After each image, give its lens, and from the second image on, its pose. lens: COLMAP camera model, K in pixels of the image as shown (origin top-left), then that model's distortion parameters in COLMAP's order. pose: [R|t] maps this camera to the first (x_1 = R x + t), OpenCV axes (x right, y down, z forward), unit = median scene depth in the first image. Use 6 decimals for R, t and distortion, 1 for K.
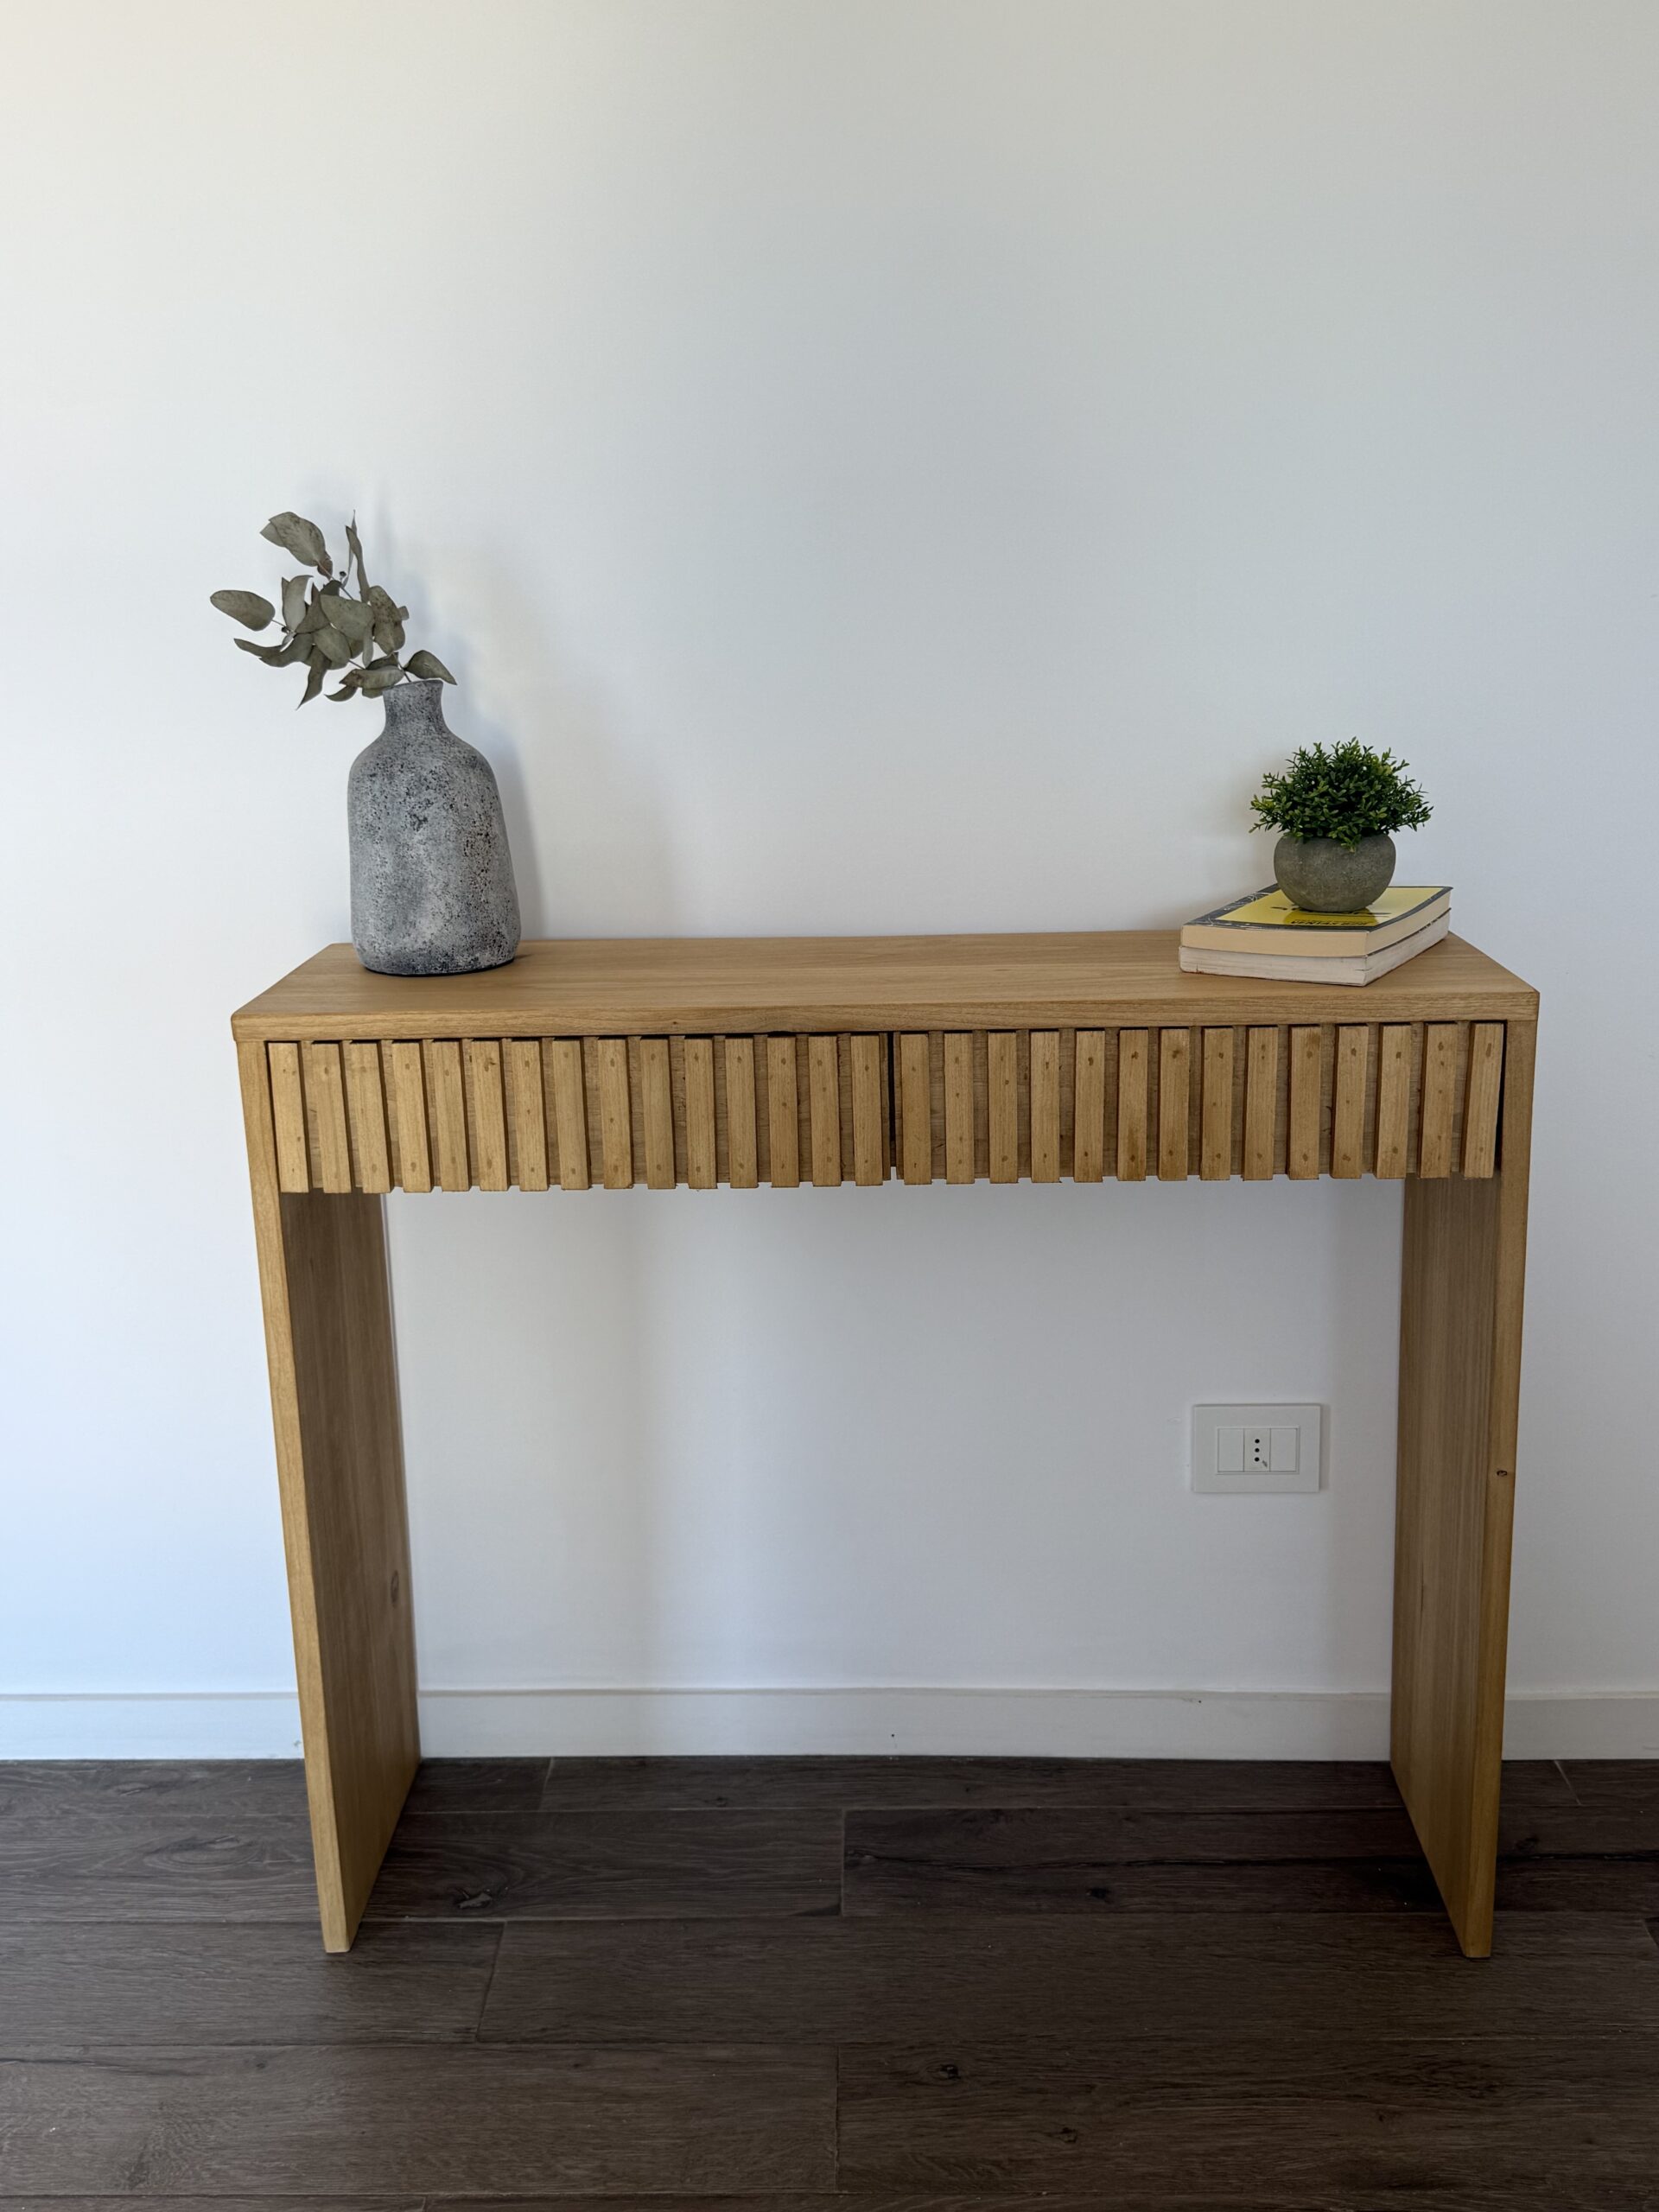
lens RADIAL K [[2077.8, 0, 828.9], [0, 2077.8, 1181.7], [0, 0, 1]] dist [0.126525, -0.279978]
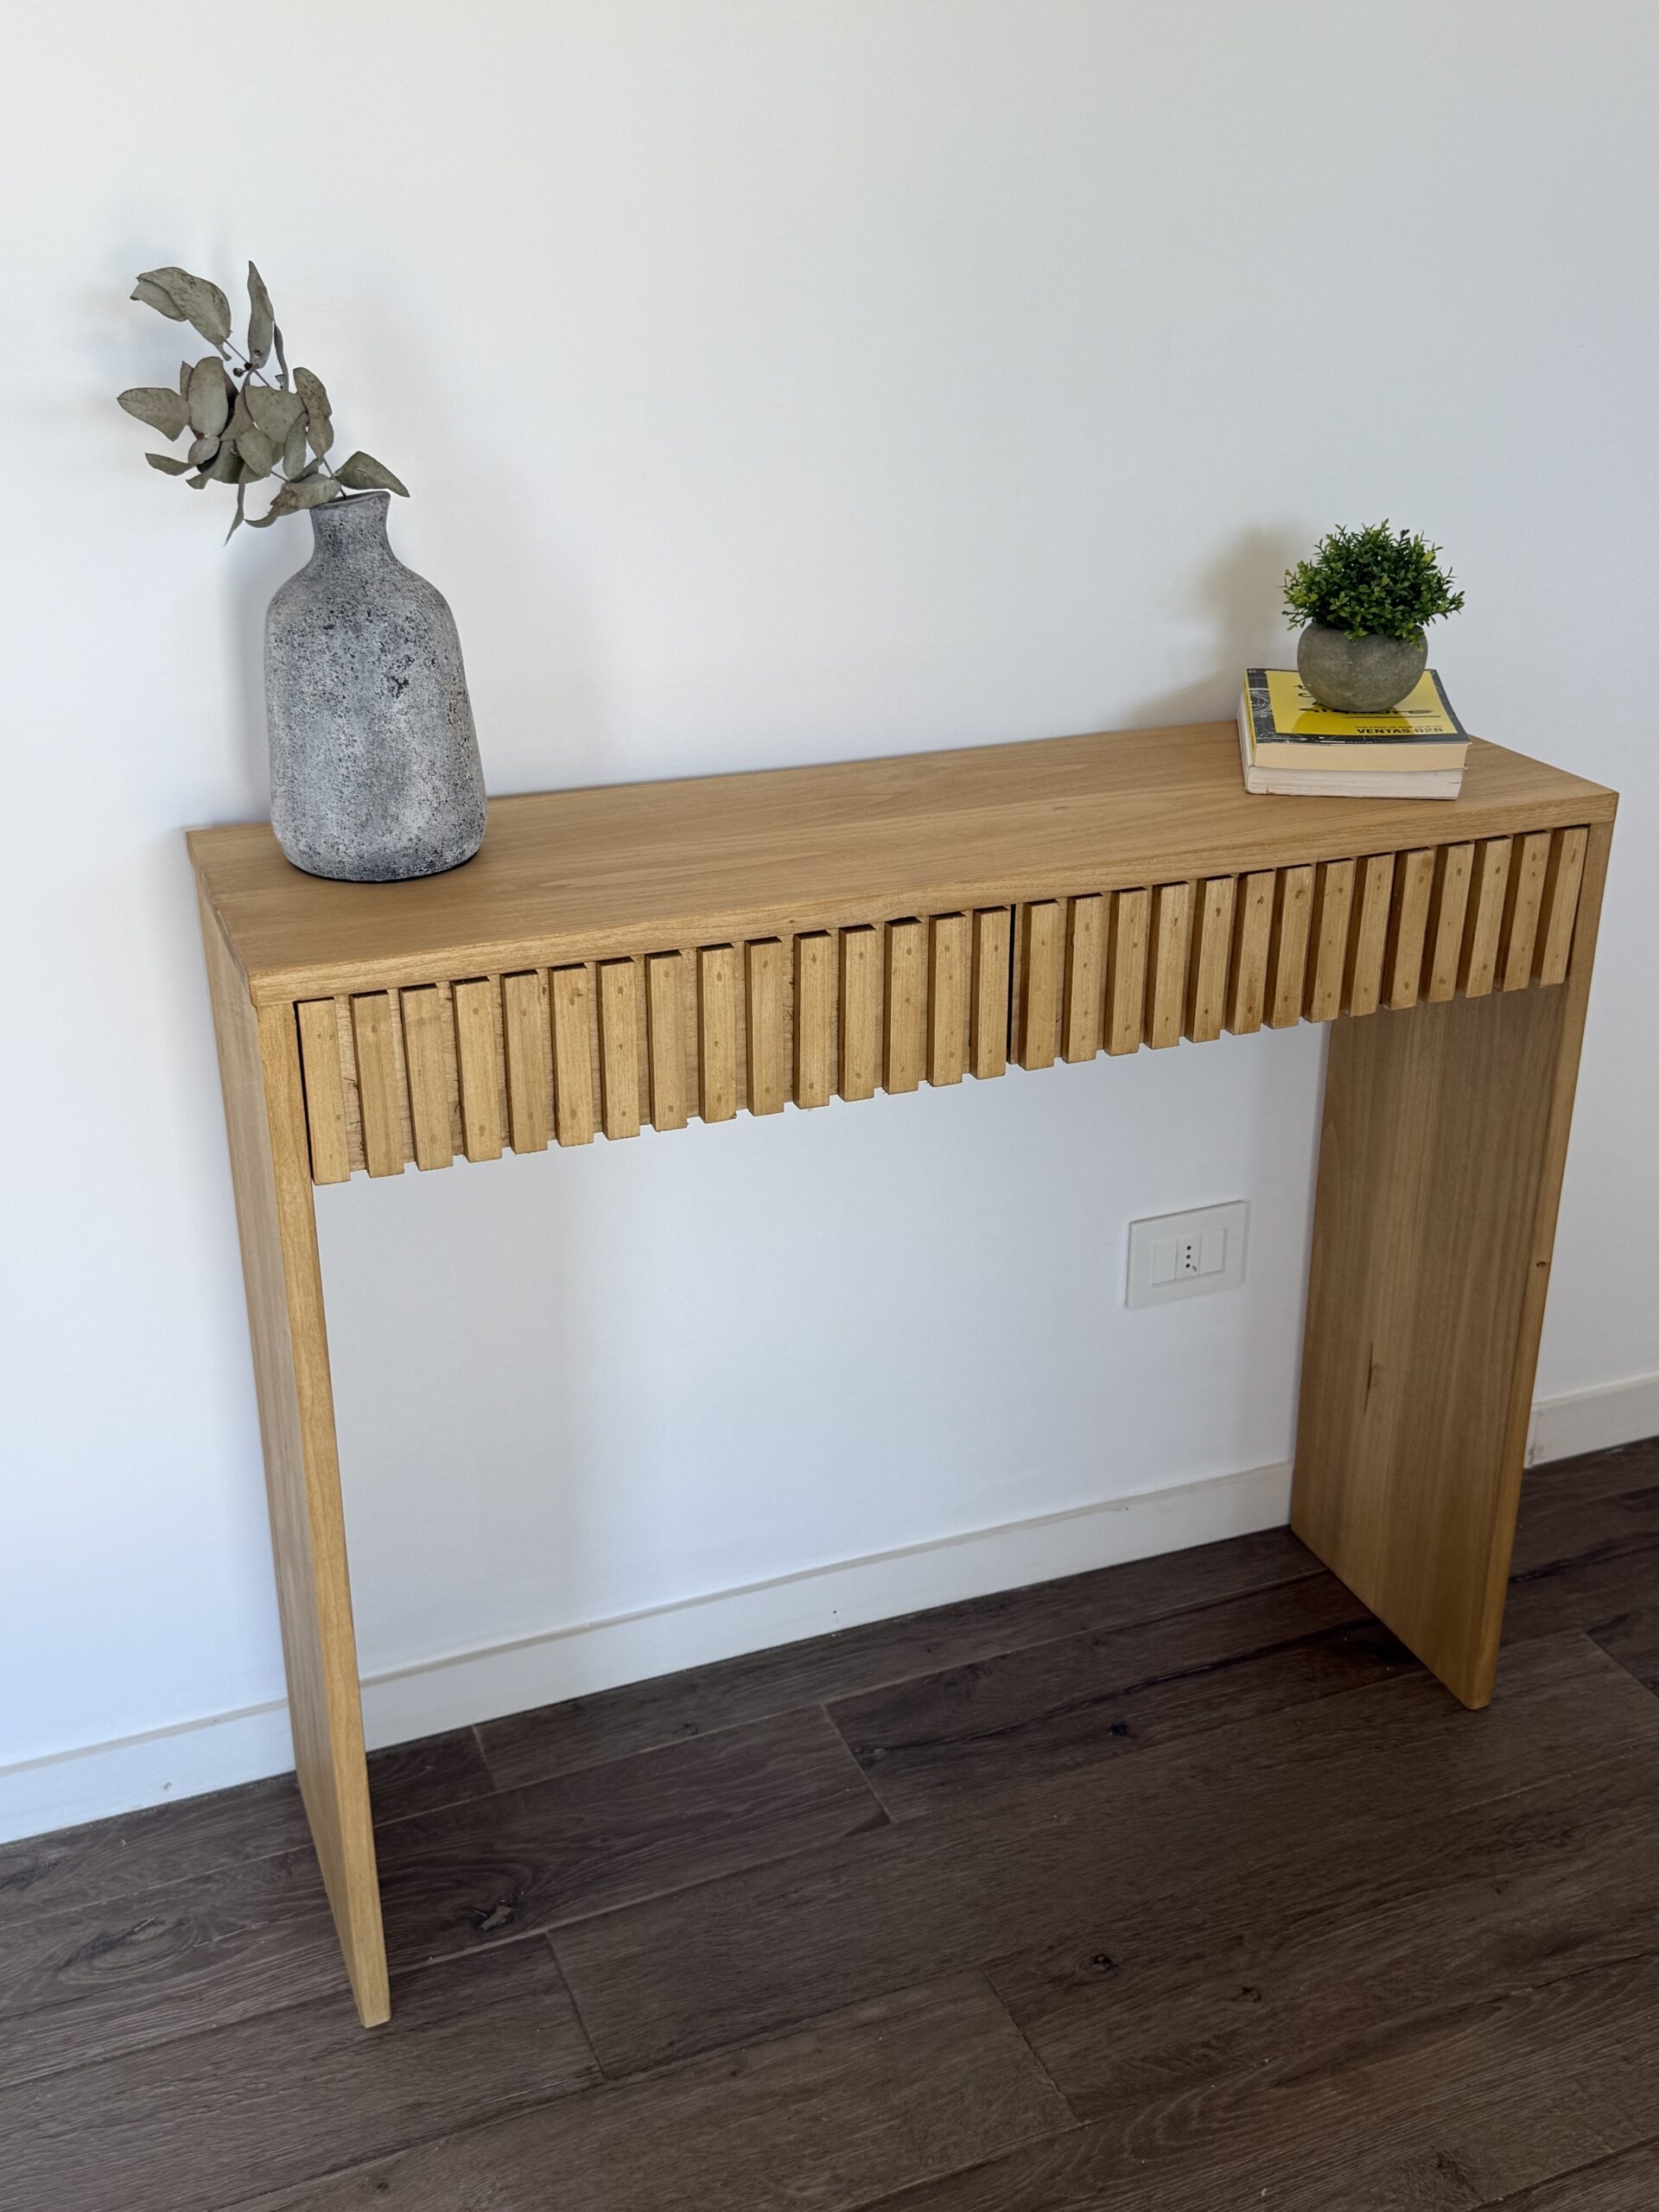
lens RADIAL K [[2165.7, 0, 777.2], [0, 2165.7, 1167.0], [0, 0, 1]] dist [0.189266, -0.458931]
pose [[0.914984, -0.154991, 0.372534, -0.394830], [0.094862, 0.980033, 0.174747, -0.124707], [-0.392180, -0.124552, 0.911418, 0.178990]]
